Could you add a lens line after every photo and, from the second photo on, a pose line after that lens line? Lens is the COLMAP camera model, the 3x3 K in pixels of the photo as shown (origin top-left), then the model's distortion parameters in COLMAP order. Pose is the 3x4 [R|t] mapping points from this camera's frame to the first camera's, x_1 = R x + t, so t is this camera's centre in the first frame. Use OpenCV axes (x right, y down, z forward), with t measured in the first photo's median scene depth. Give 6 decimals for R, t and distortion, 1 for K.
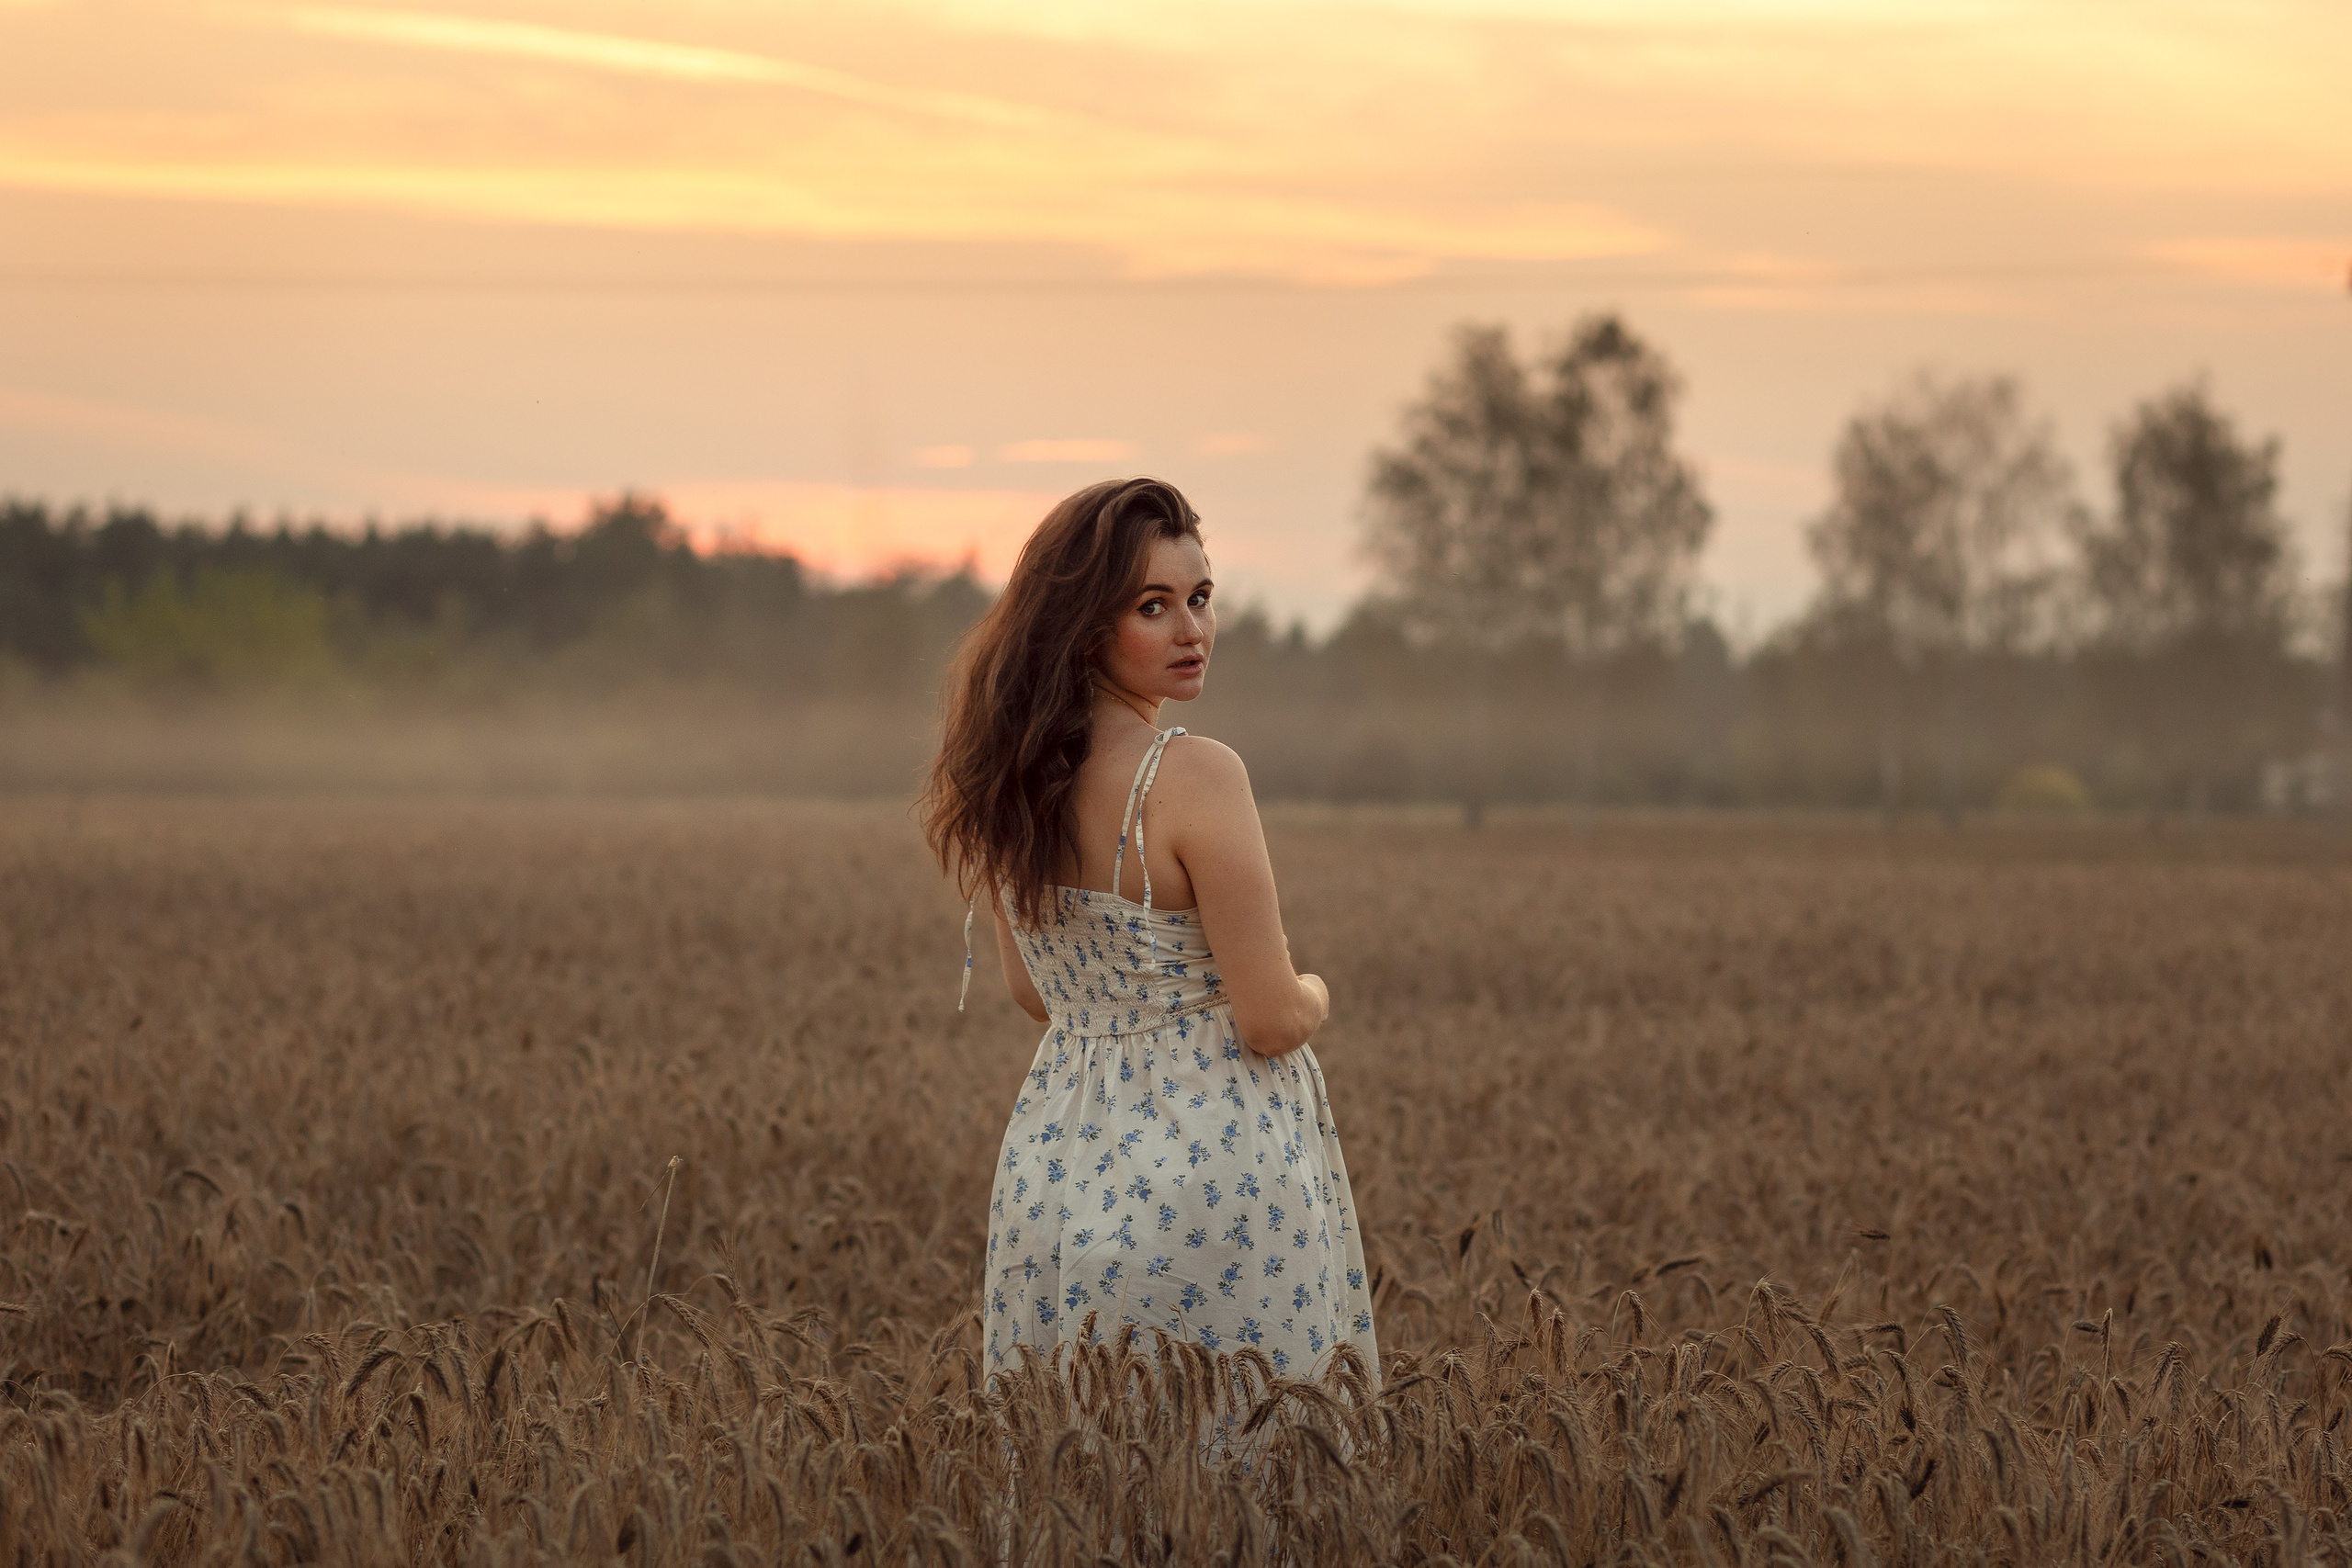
lens RADIAL K [[5714.4, 0, 1171.3], [0, 5714.4, 788.3], [0, 0, 1]] dist [0.007569, -0.451734]
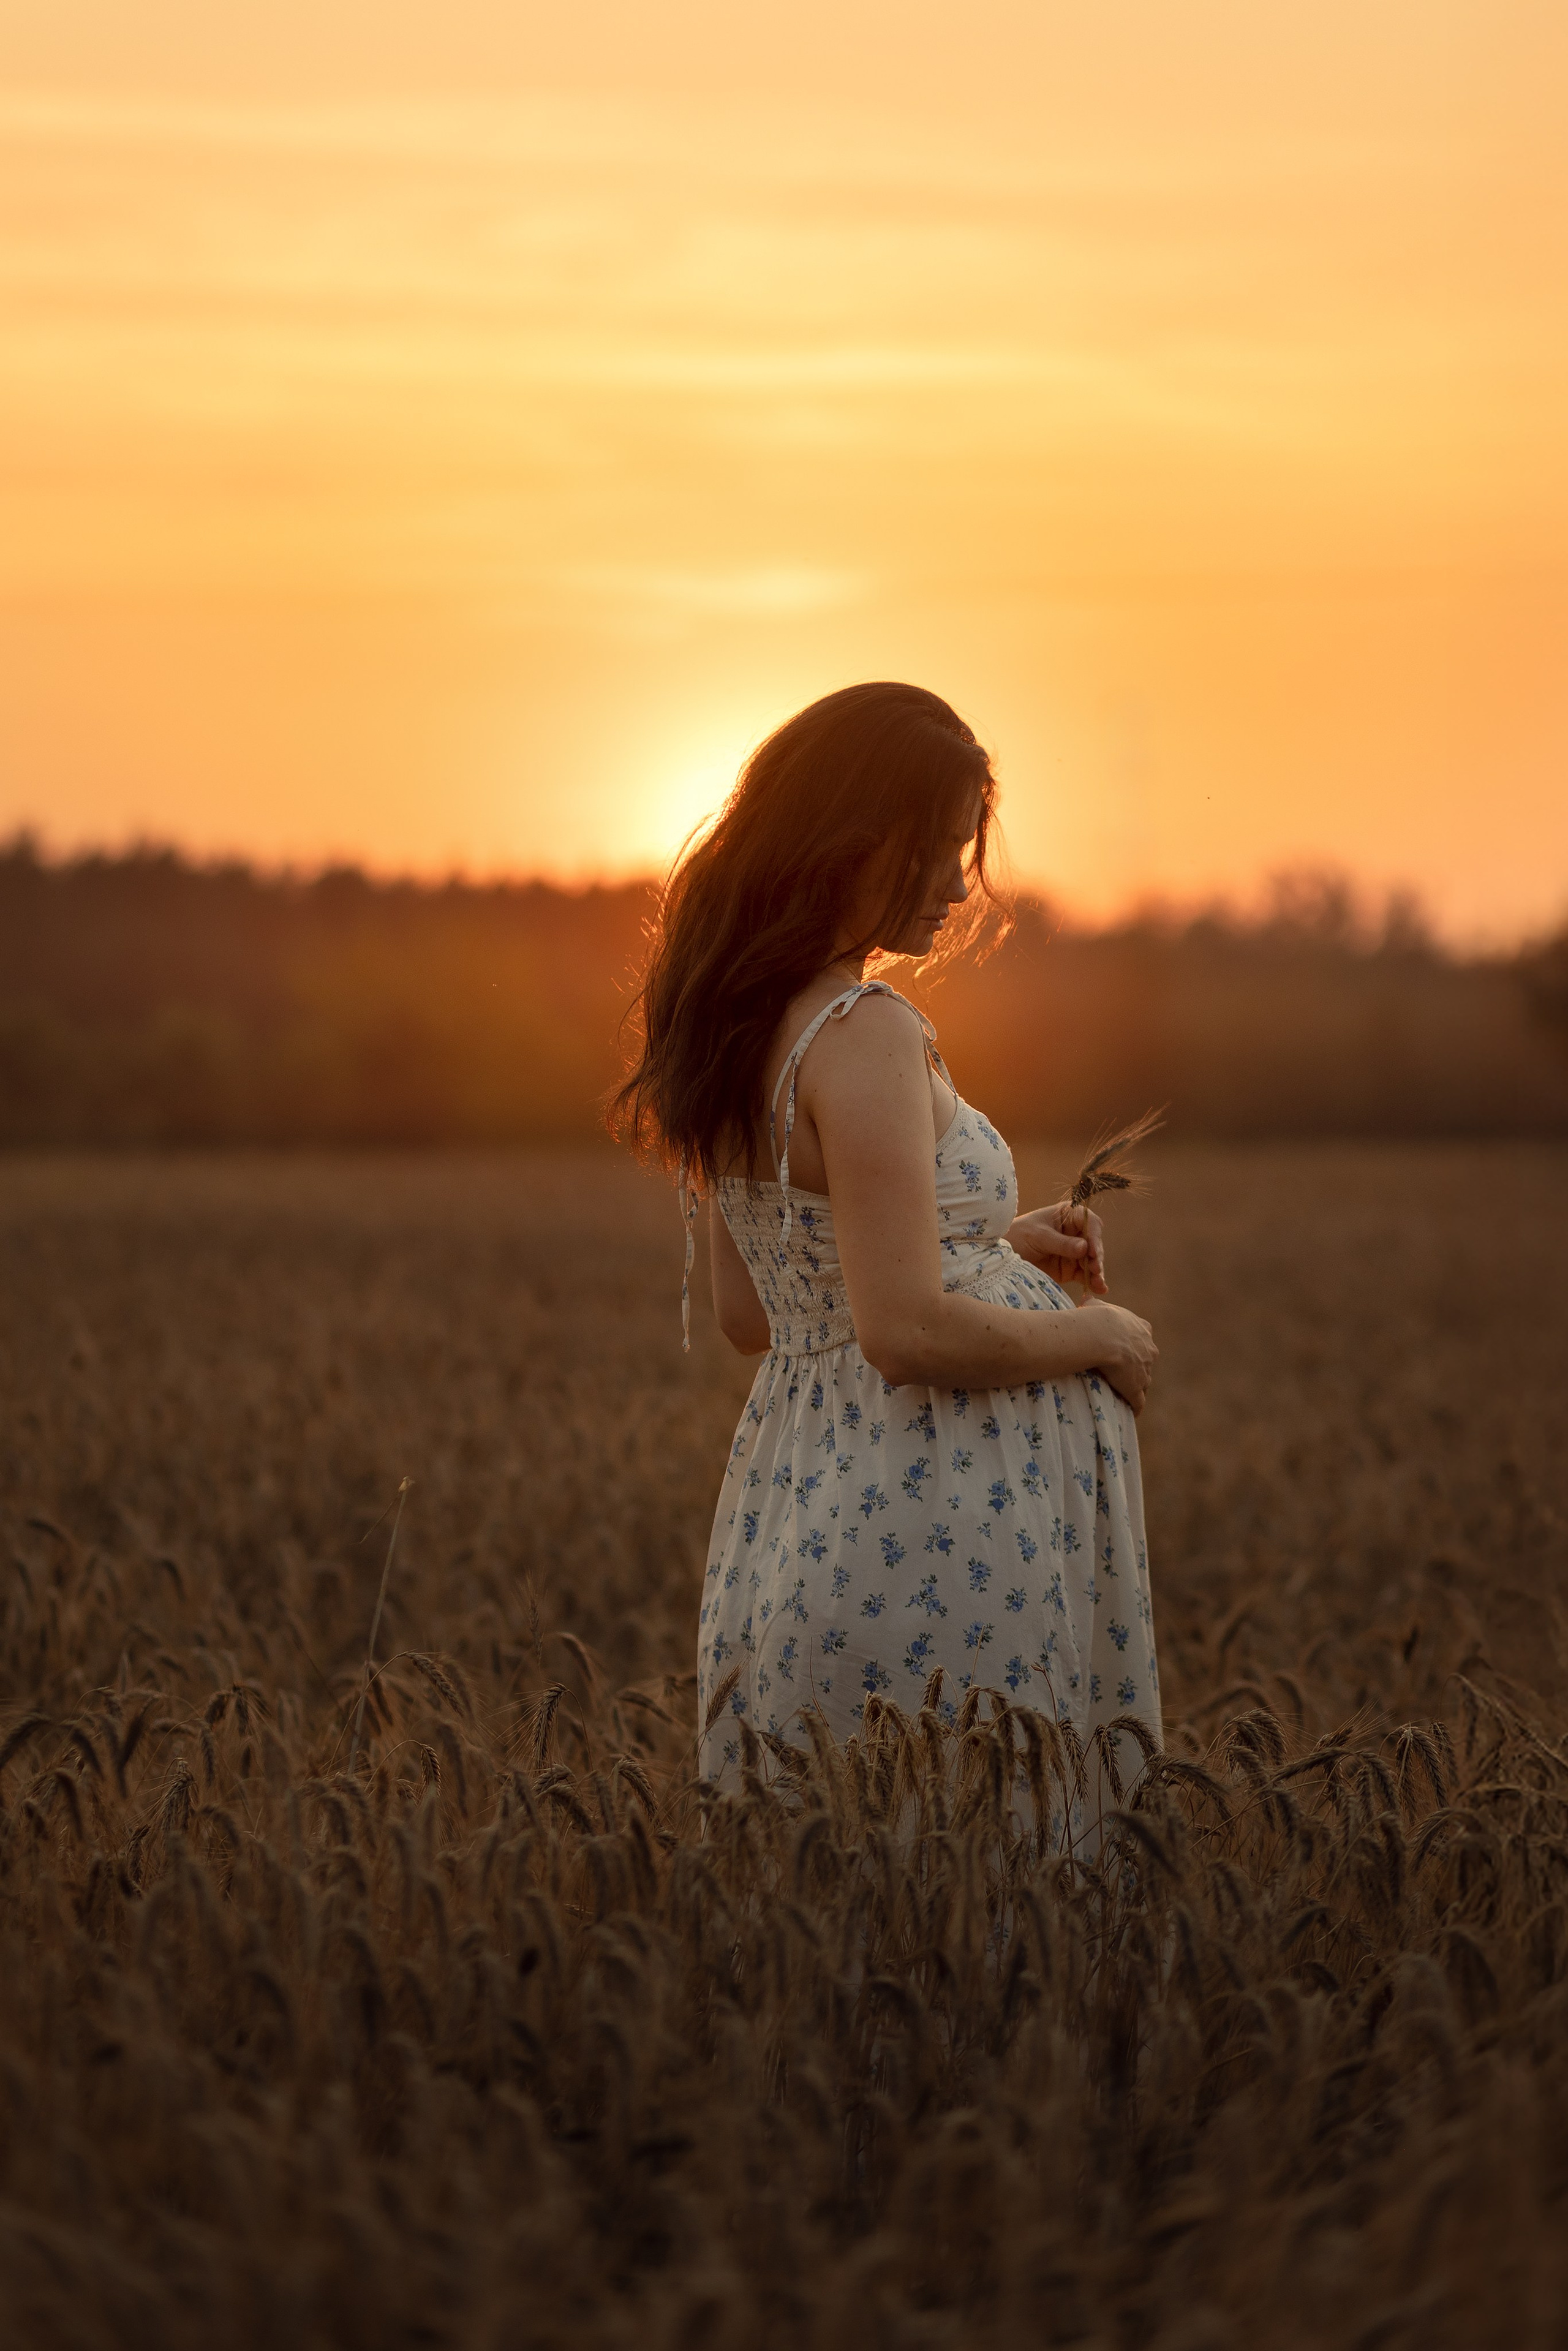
lens RADIAL K [[5959.1, 0, 782.1], [0, 5959.1, 1175.0], [0, 0, 1]] dist [-0.013396, 0.019968]
pose [[0.992690, -0.011646, -0.120125, 0.043378], [0.011981, 0.999926, 0.002066, 0.012602], [0.120092, -0.003490, 0.992757, 0.104832]]
